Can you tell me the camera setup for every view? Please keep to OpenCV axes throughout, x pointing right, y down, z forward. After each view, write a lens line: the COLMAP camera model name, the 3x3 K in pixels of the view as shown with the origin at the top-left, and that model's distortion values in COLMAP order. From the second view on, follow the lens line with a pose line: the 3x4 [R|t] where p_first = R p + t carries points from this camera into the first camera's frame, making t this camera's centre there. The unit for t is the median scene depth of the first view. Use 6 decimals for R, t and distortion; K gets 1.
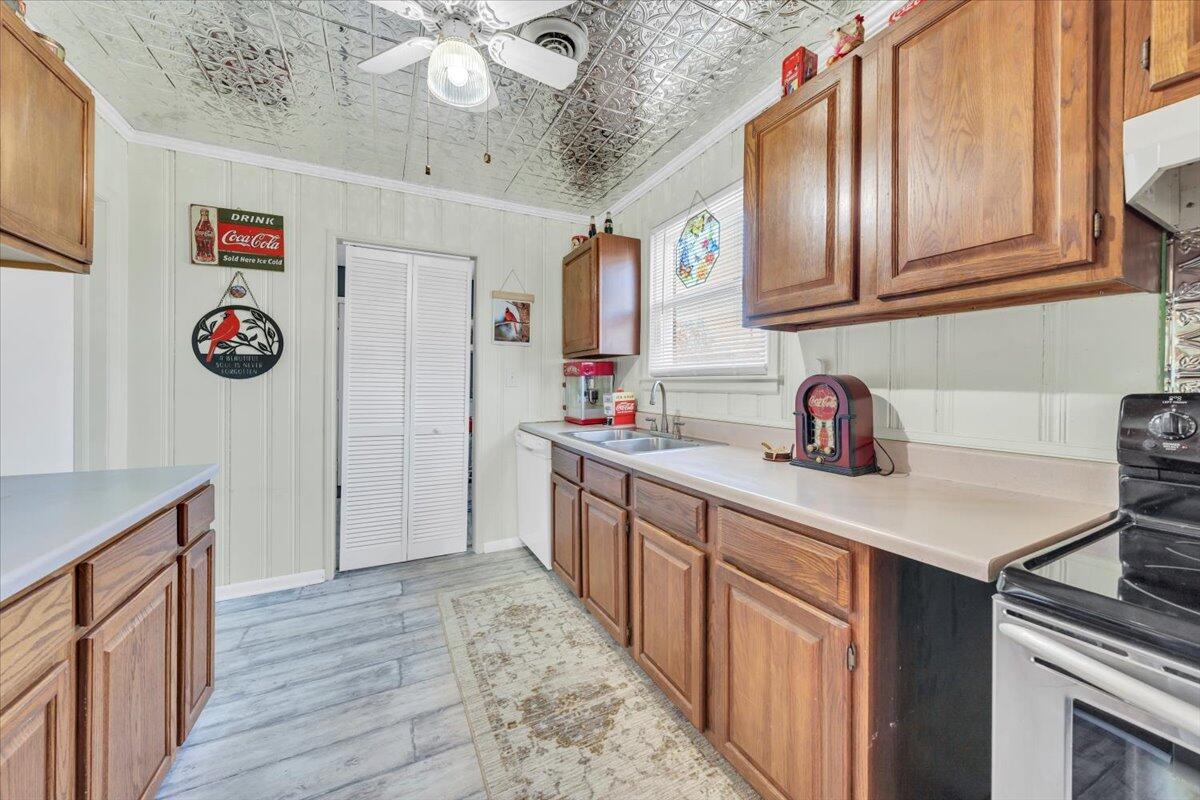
lens RADIAL K [[418.7, 0, 598.4], [0, 418.7, 386.1], [0, 0, 1]] dist [-0.000362, 0.000030]
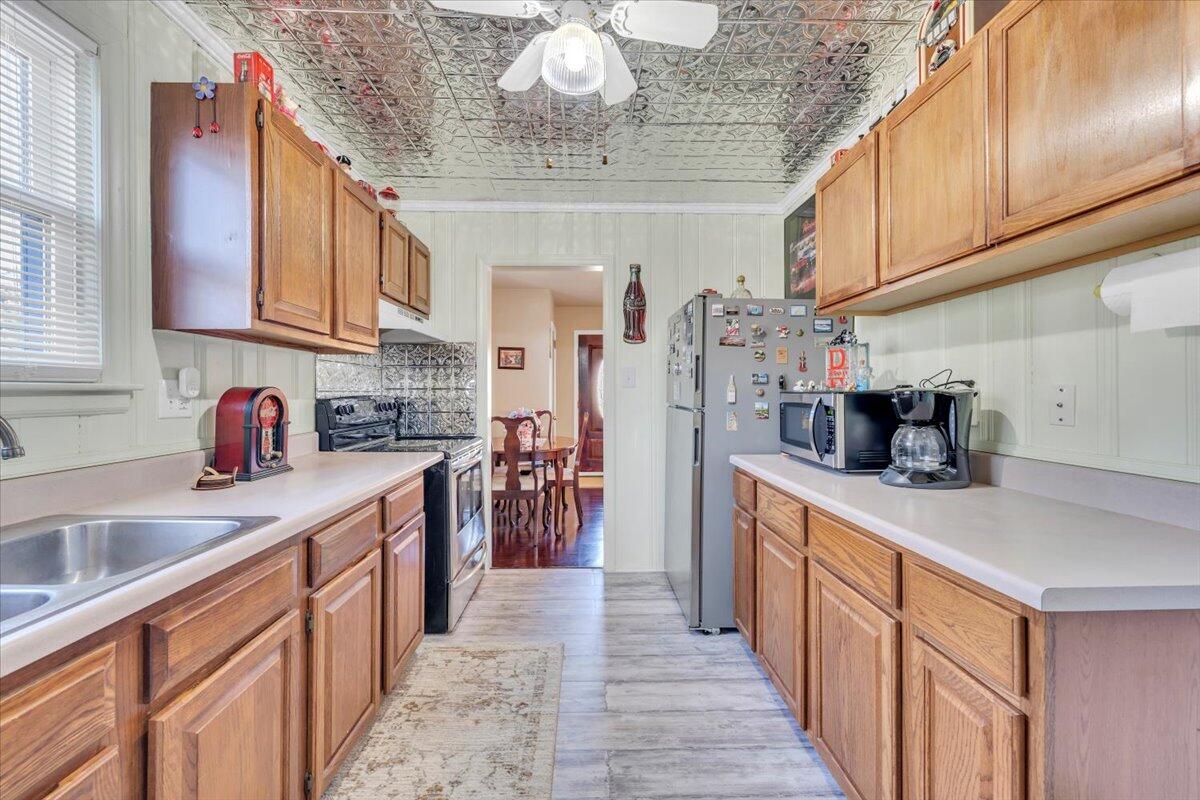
lens RADIAL K [[485.5, 0, 600.0], [0, 485.5, 400.0], [0, 0, 1]] dist [0.000011, -0.000067]
pose [[-0.902517, -0.006041, 0.430611, -0.512470], [0.005289, 0.999671, 0.025110, -0.013486], [-0.430621, 0.024940, -0.902188, 1.165829]]
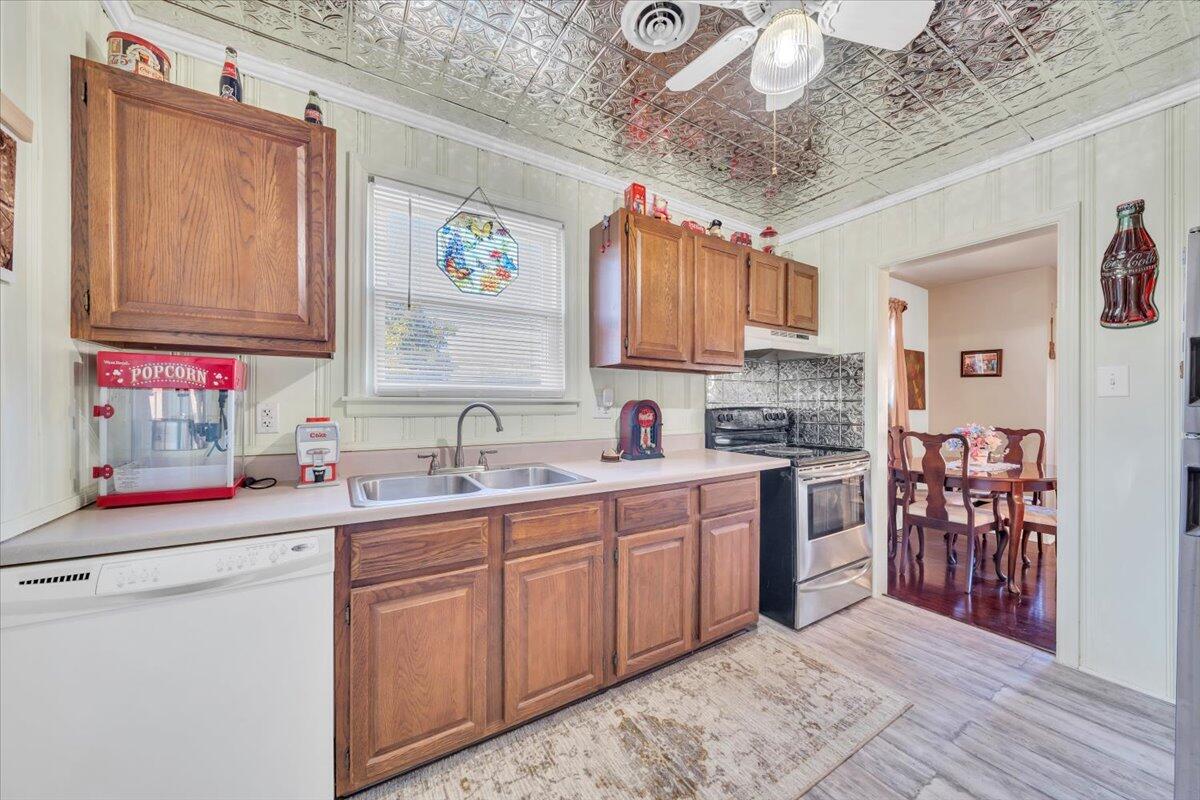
lens RADIAL K [[427.8, 0, 584.6], [0, 427.8, 412.2], [0, 0, 1]] dist [0.000488, 0.000314]
pose [[-0.065686, -0.017427, 0.997688, -0.726928], [0.008332, 0.999803, 0.018012, -0.007721], [-0.997806, 0.009496, -0.065528, 0.893429]]
